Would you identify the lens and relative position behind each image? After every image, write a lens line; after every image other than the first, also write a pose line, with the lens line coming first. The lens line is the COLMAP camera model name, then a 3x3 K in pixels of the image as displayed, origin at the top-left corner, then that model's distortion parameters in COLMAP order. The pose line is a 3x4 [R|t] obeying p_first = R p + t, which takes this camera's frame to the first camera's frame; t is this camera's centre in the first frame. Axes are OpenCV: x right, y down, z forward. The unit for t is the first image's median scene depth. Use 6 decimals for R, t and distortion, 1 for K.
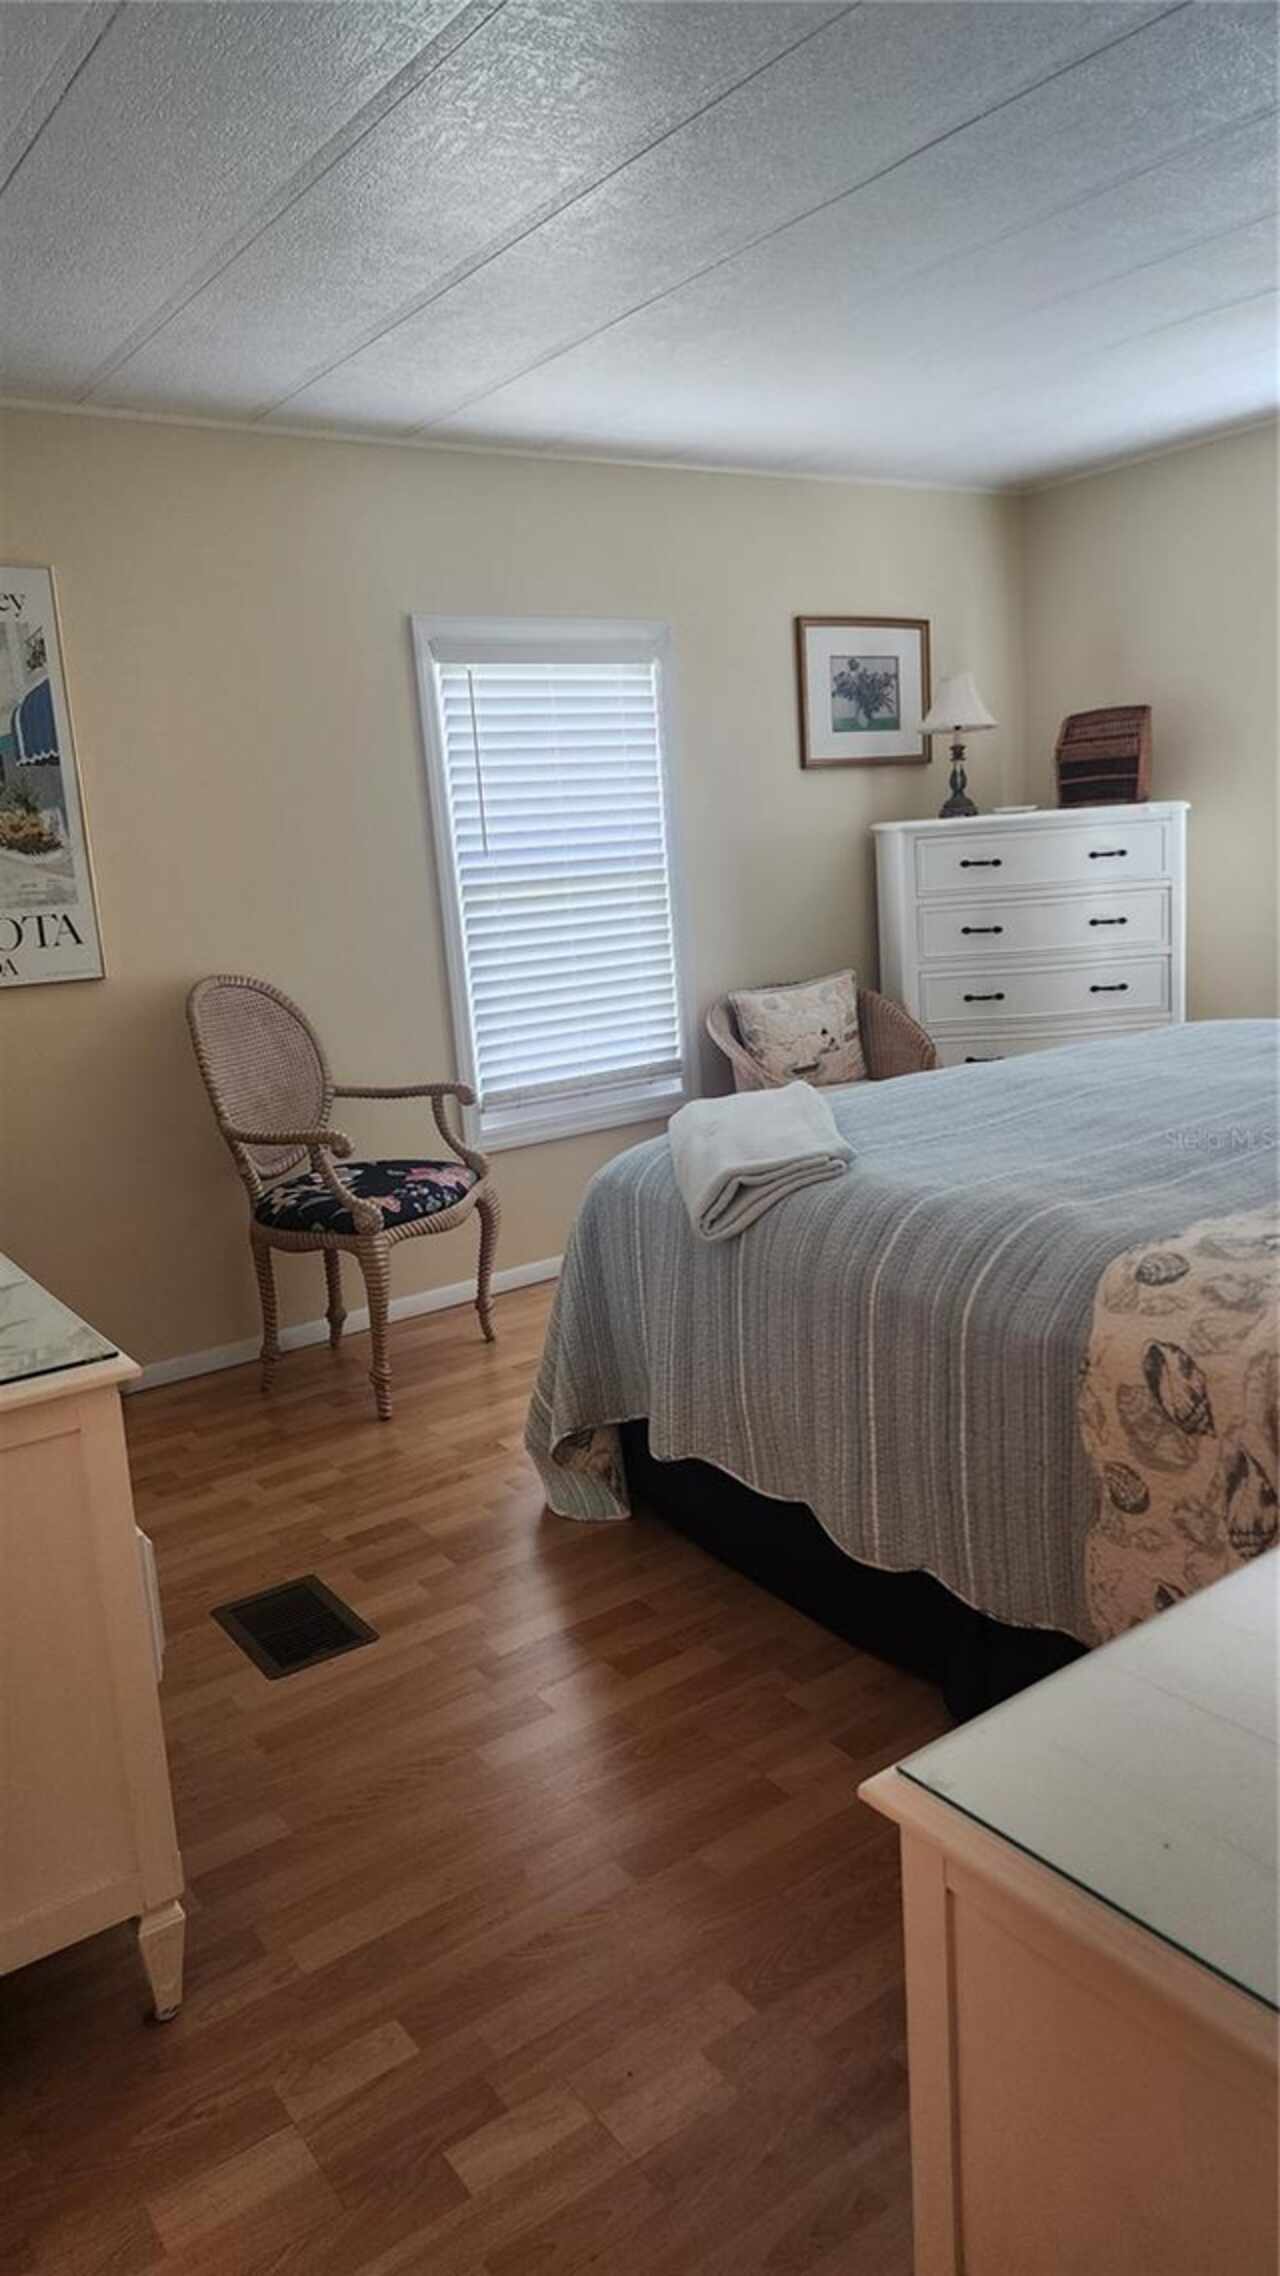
lens RADIAL K [[1487.2, 0, 631.6], [0, 1487.2, 1111.9], [0, 0, 1]] dist [0.130902, -0.159671]
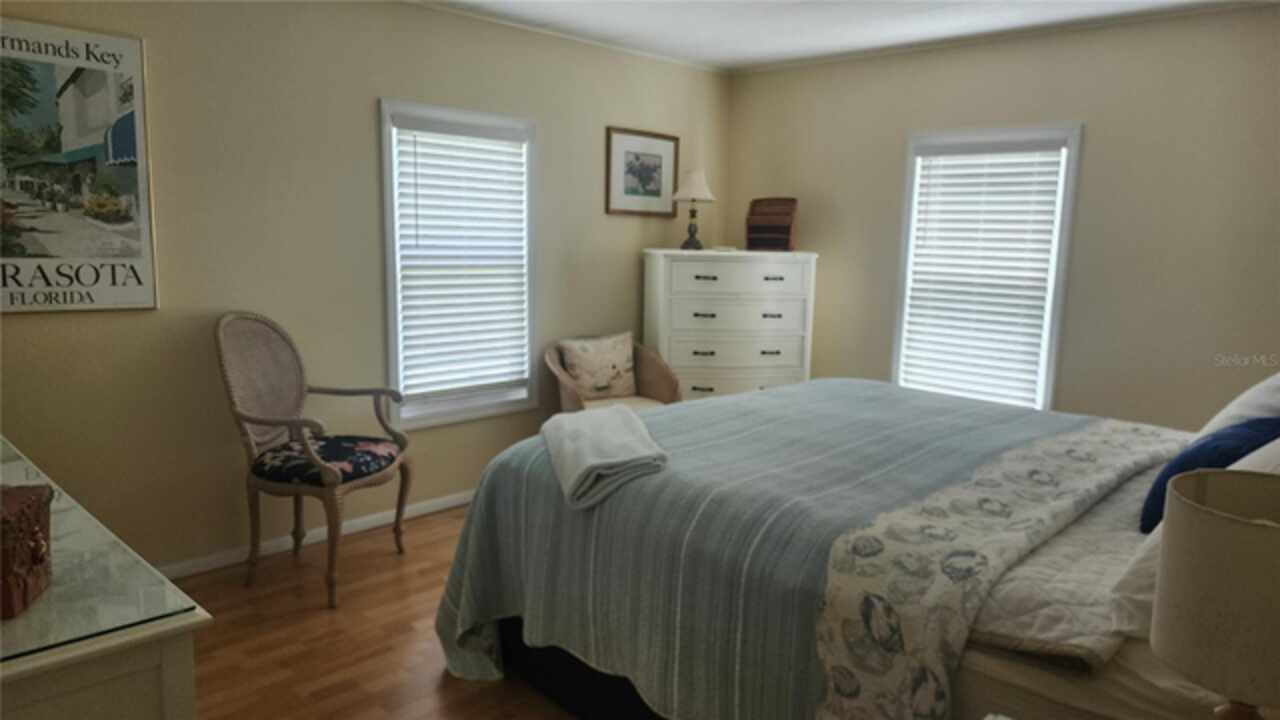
lens RADIAL K [[853.9, 0, 640.0], [0, 853.9, 360.0], [0, 0, 1]] dist [0.089623, -0.090126]
pose [[0.977487, 0.062298, 0.201591, -0.050078], [-0.053361, 0.997349, -0.049469, -0.020616], [-0.204138, 0.037599, 0.978220, 0.053874]]
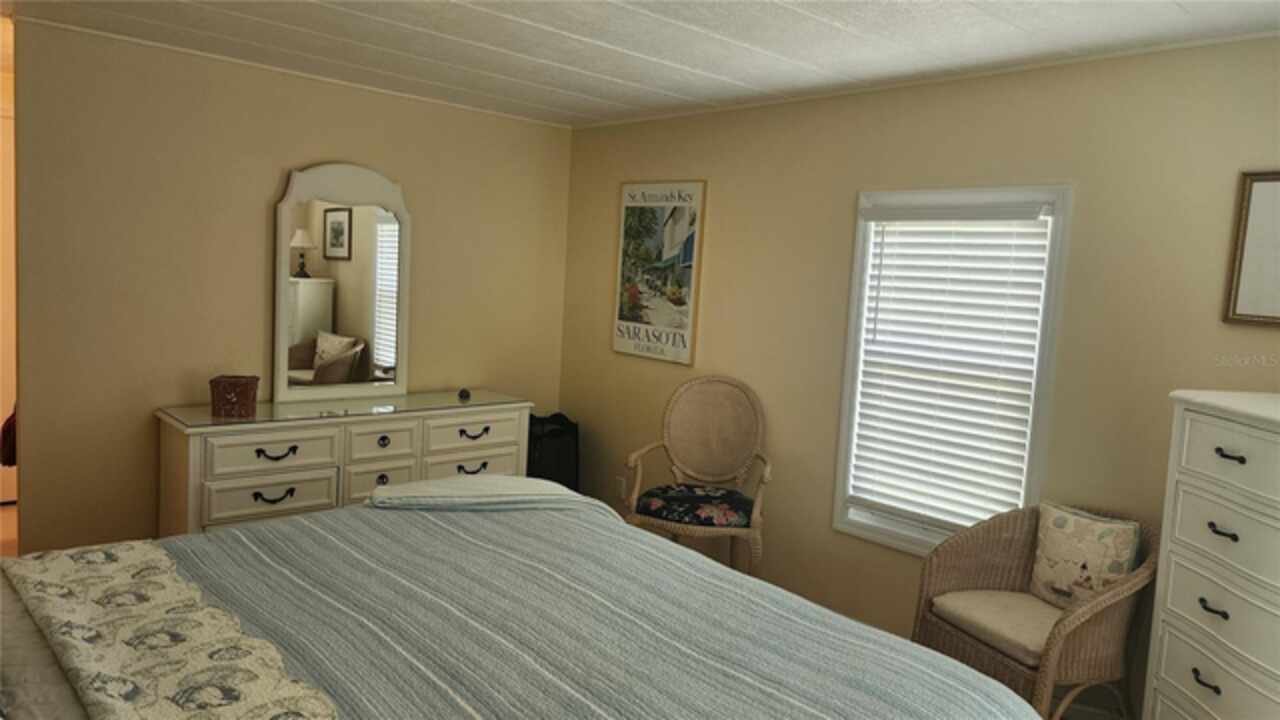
lens RADIAL K [[839.8, 0, 640.0], [0, 839.8, 342.8], [0, 0, 1]] dist [0.069878, -0.043635]
pose [[0.142229, 0.163865, -0.976176, 0.835625], [-0.249532, 0.960286, 0.124841, -0.261815], [0.957865, 0.225831, 0.177470, 0.744422]]
